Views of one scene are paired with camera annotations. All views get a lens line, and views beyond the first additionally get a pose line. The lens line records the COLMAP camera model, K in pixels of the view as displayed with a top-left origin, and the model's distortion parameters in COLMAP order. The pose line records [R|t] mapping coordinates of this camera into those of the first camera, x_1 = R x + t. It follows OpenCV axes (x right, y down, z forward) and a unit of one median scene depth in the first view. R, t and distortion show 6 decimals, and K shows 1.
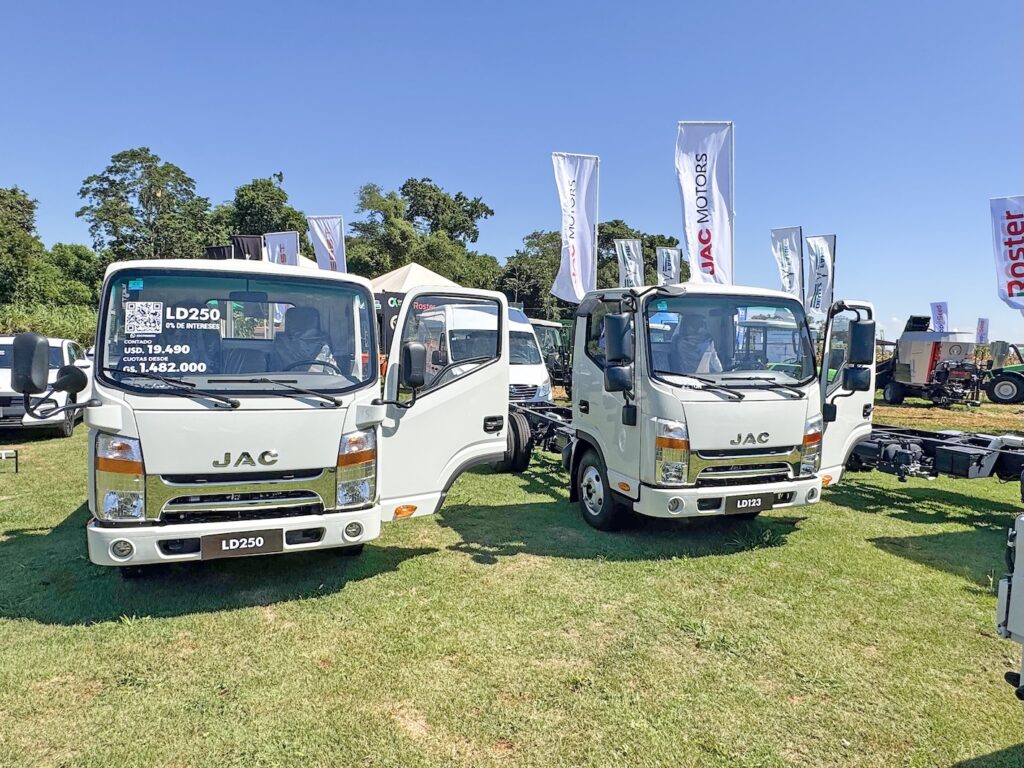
lens RADIAL K [[646.0, 0, 517.1], [0, 646.0, 394.7], [0, 0, 1]] dist [-0.016317, 0.011783]
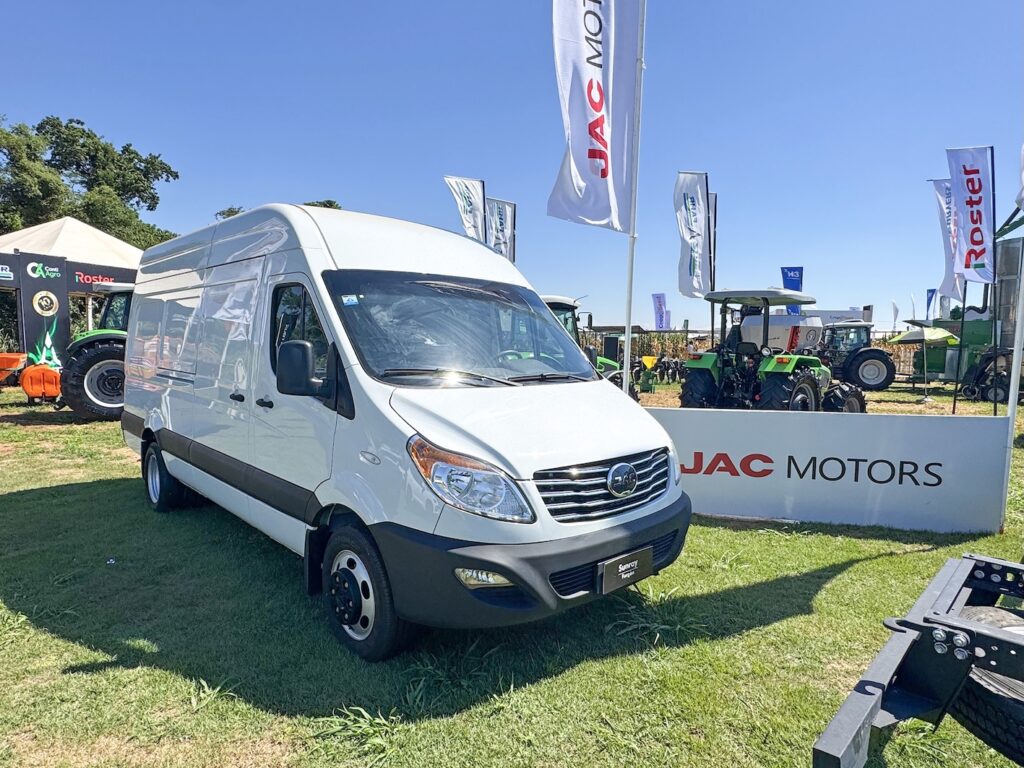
lens RADIAL K [[611.1, 0, 517.4], [0, 611.1, 392.0], [0, 0, 1]] dist [-0.005245, -0.002604]
pose [[0.885603, -0.052702, 0.461443, -0.126124], [0.046523, 0.998610, 0.024767, -0.039068], [-0.462107, -0.000466, 0.886824, 0.570371]]
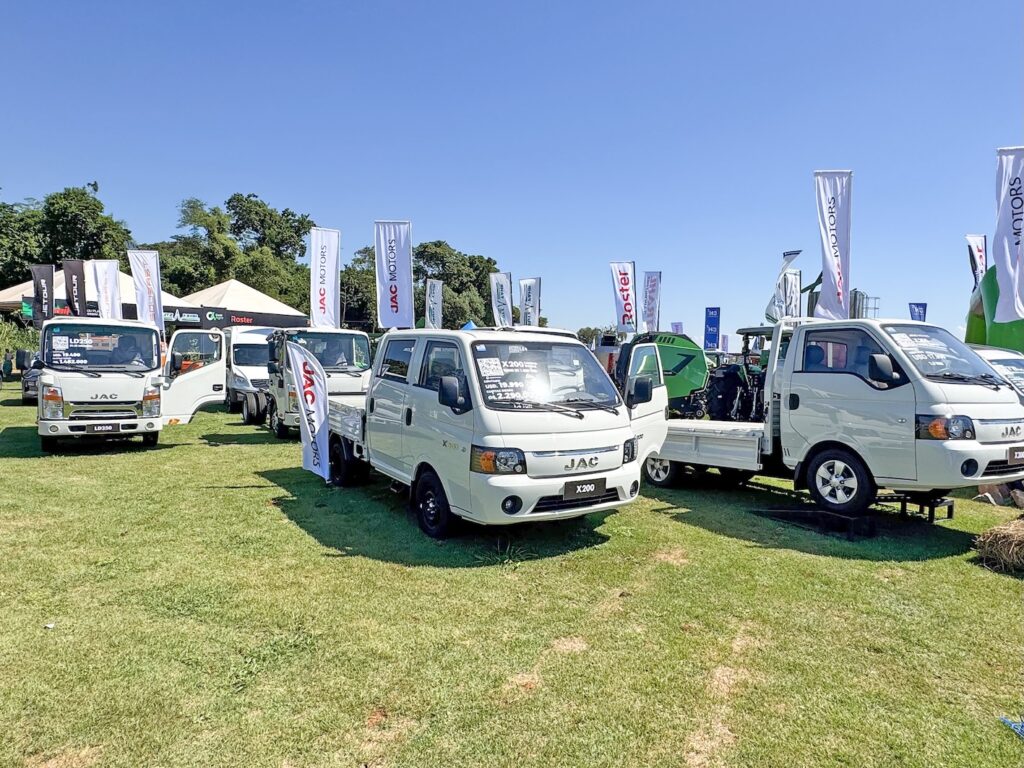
lens RADIAL K [[646.0, 0, 518.8], [0, 646.0, 395.3], [0, 0, 1]] dist [-0.016317, 0.011783]
pose [[0.972745, -0.010387, 0.231644, 0.150963], [0.013674, 0.999827, -0.012589, 0.036926], [-0.231473, 0.015413, 0.972719, -0.475690]]
